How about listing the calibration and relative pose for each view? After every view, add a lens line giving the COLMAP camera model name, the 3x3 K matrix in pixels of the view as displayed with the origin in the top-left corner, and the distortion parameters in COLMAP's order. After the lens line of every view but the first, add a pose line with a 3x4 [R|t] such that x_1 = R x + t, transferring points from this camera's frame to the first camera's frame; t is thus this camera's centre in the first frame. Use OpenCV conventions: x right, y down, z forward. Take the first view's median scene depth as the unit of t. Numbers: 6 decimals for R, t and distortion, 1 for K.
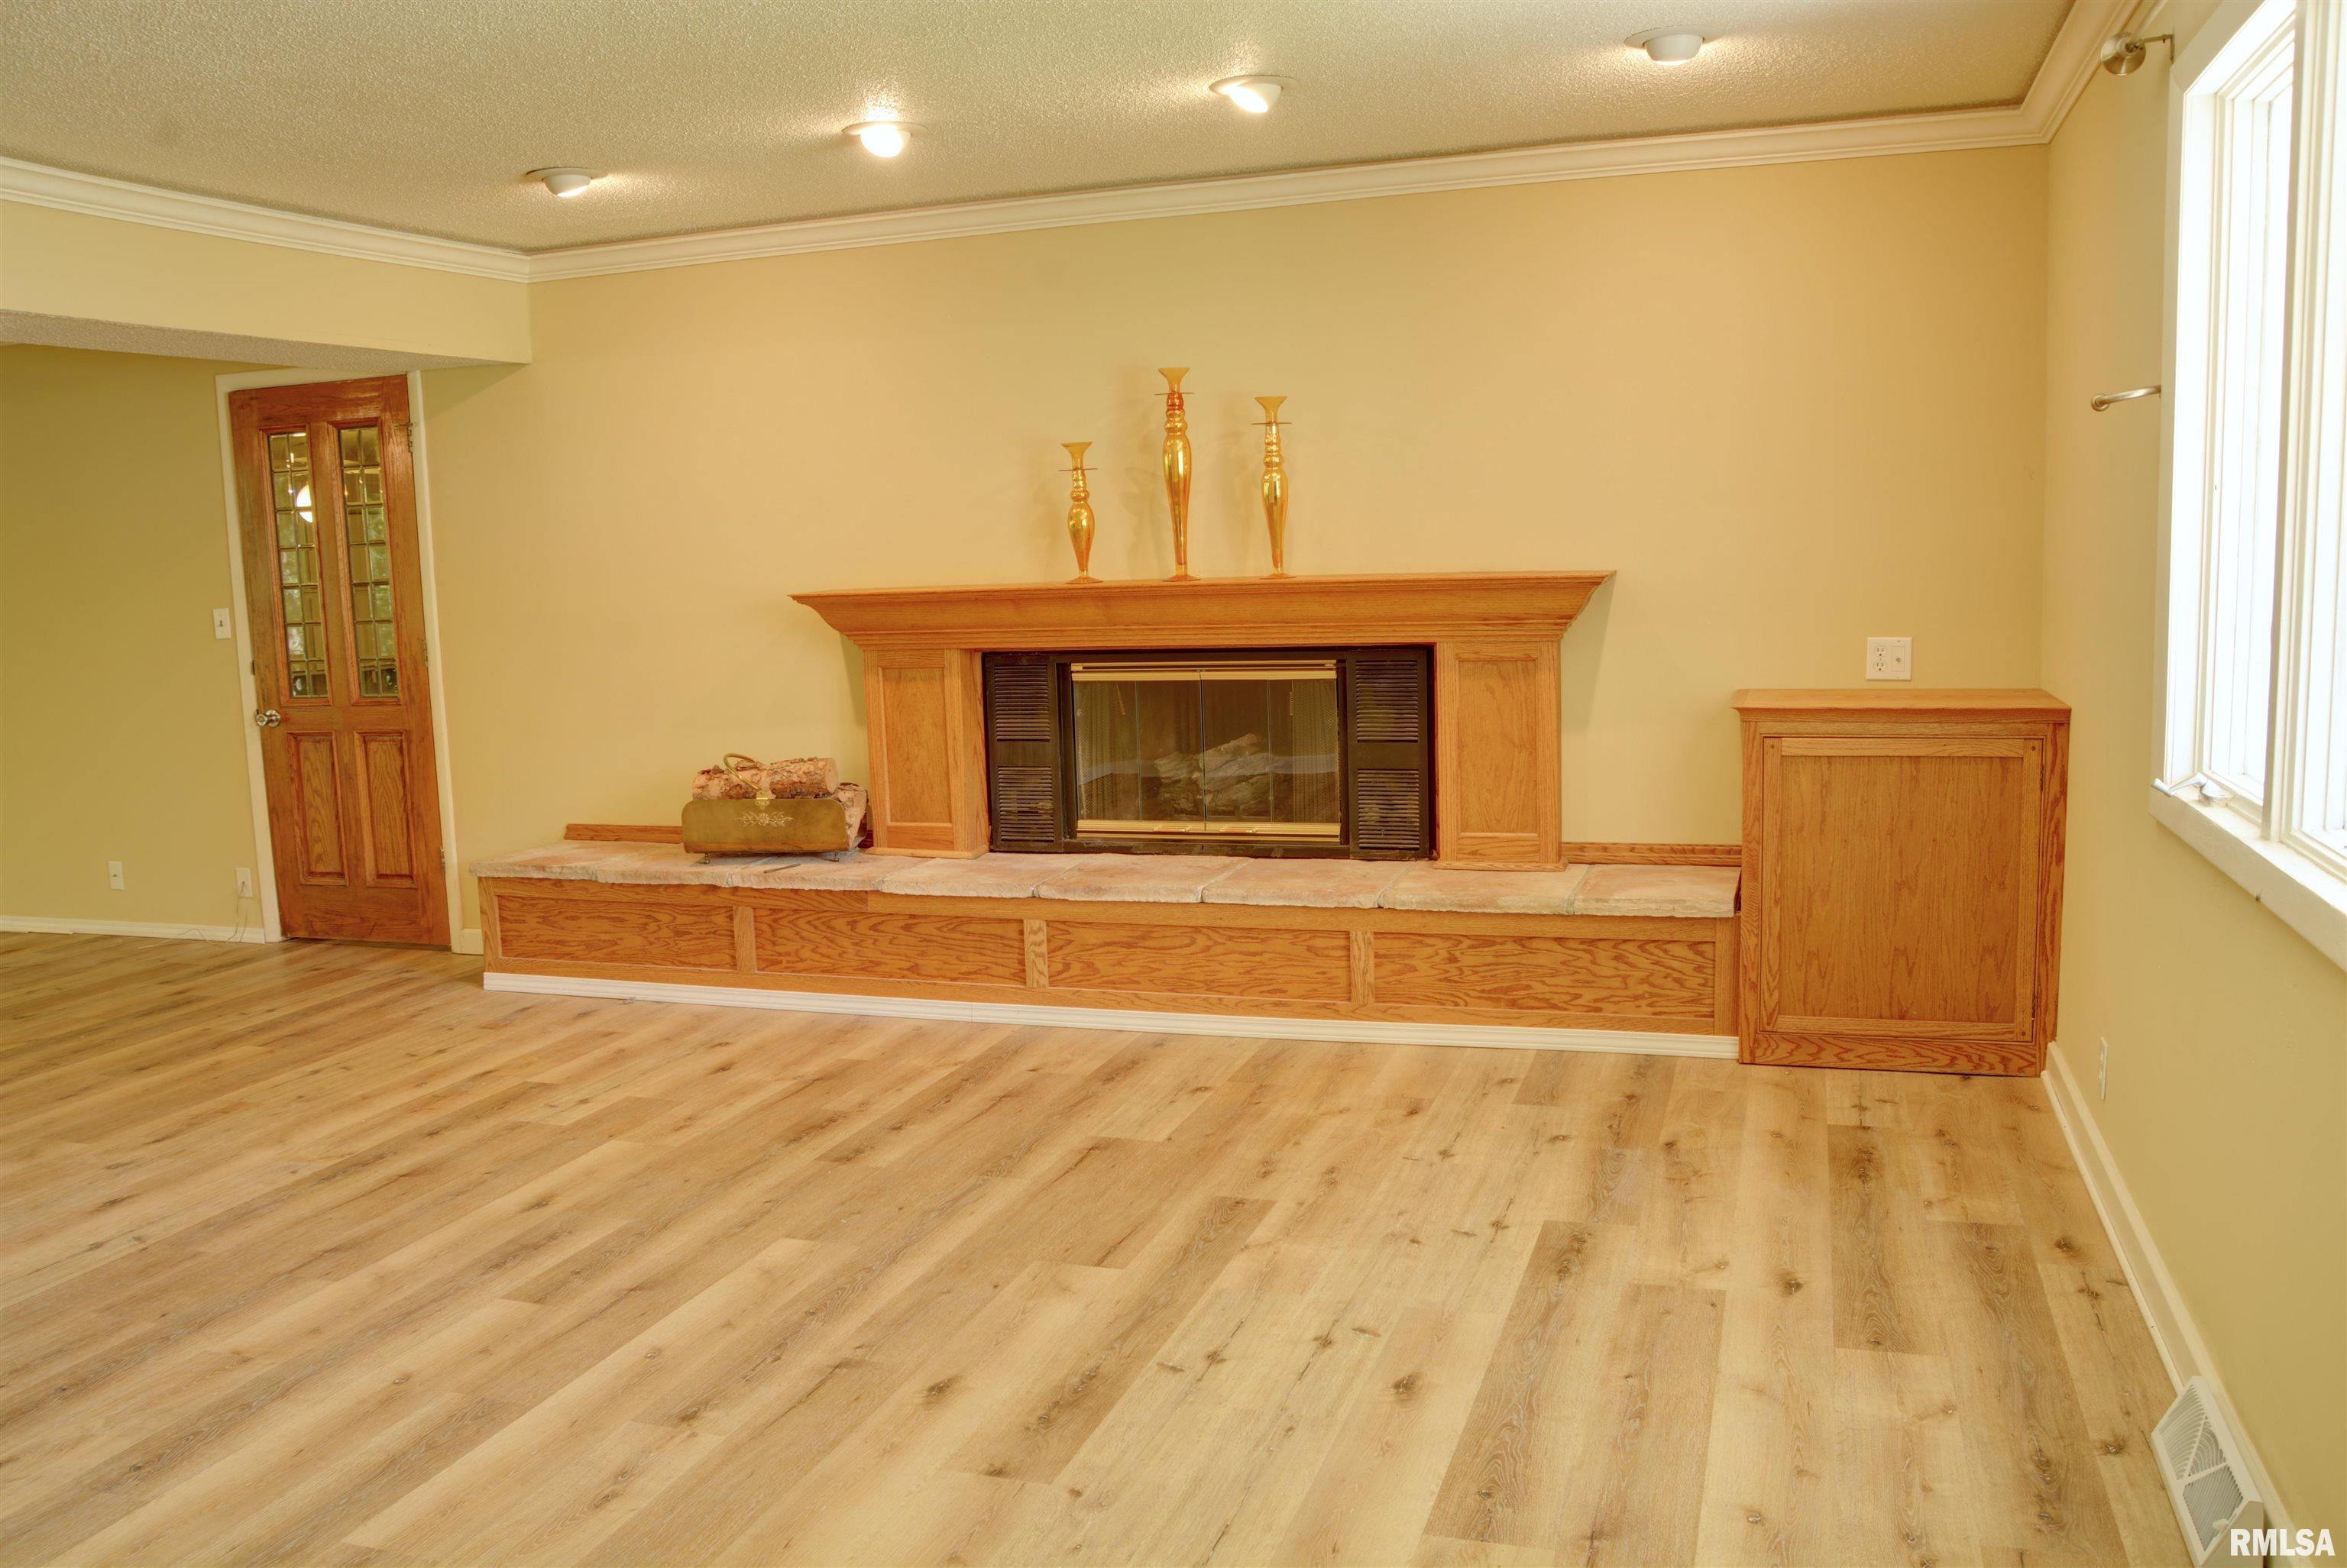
lens RADIAL K [[1850.9, 0, 1191.0], [0, 1850.9, 805.7], [0, 0, 1]] dist [-0.145826, 0.115157]
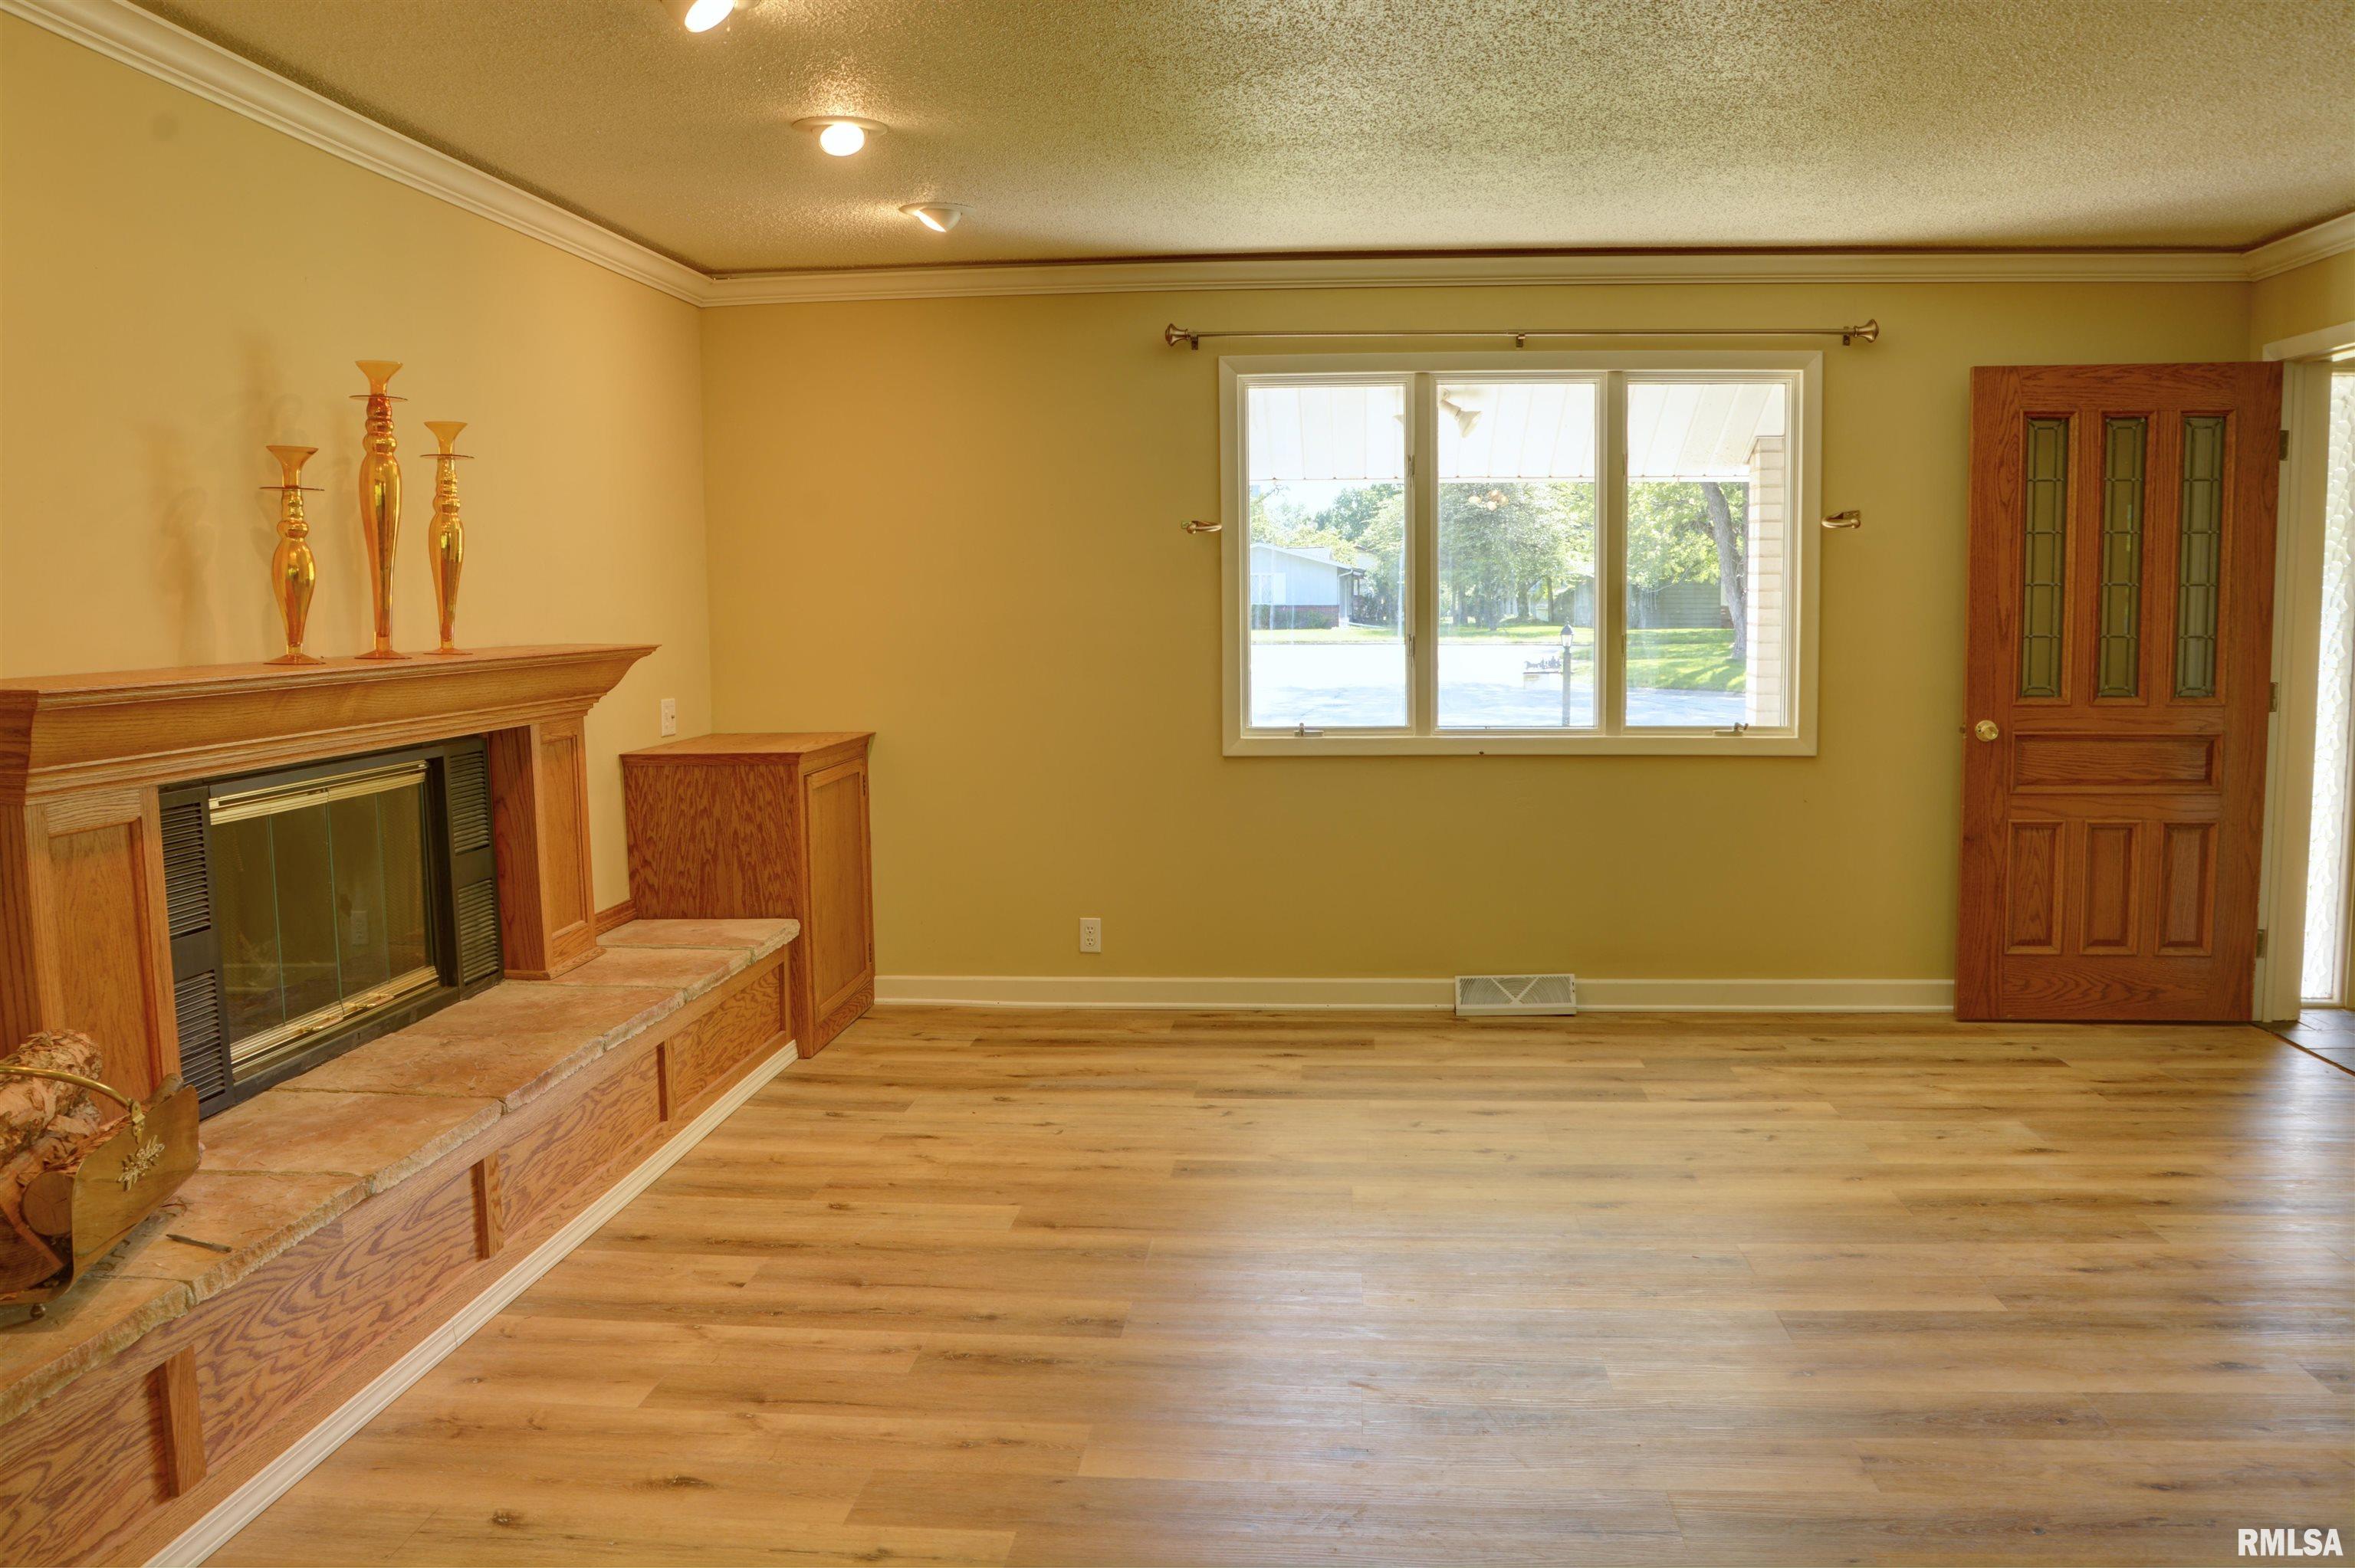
lens RADIAL K [[1857.2, 0, 1195.1], [0, 1857.2, 805.8], [0, 0, 1]] dist [-0.145826, 0.115157]
pose [[-0.236315, -0.073640, 0.968882, -0.898265], [0.155383, 0.981428, 0.112492, -0.112606], [-0.959172, 0.177132, -0.220484, 1.011260]]
